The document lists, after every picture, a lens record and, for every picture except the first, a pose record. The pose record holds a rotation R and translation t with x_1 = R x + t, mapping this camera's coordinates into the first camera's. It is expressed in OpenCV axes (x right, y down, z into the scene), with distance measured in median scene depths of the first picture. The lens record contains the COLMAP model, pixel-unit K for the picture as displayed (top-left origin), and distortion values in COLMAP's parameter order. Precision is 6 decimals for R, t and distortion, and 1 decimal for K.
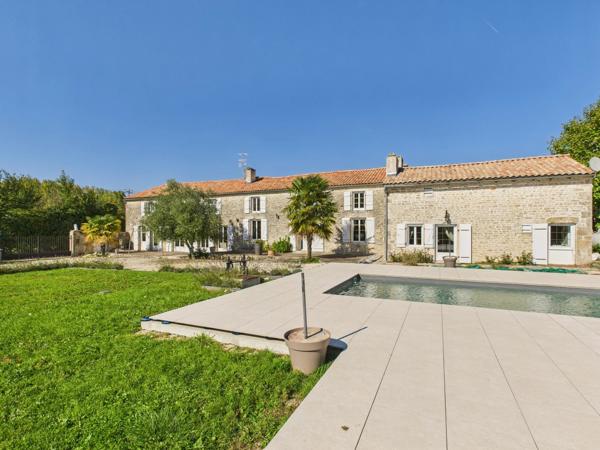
lens RADIAL K [[238.7, 0, 300.8], [0, 238.7, 227.0], [0, 0, 1]] dist [0.001181, 0.000157]
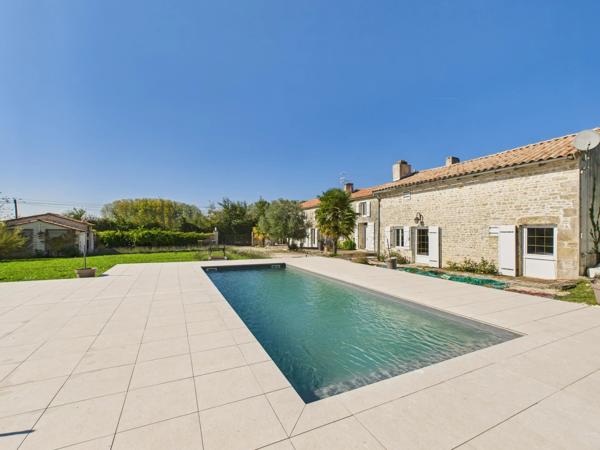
lens RADIAL K [[238.7, 0, 300.8], [0, 238.7, 227.0], [0, 0, 1]] dist [0.001181, 0.000157]
pose [[0.729677, -0.010184, -0.683716, 0.979968], [0.009858, 0.999942, -0.004373, -0.011106], [0.683721, -0.003549, 0.729735, -0.074506]]
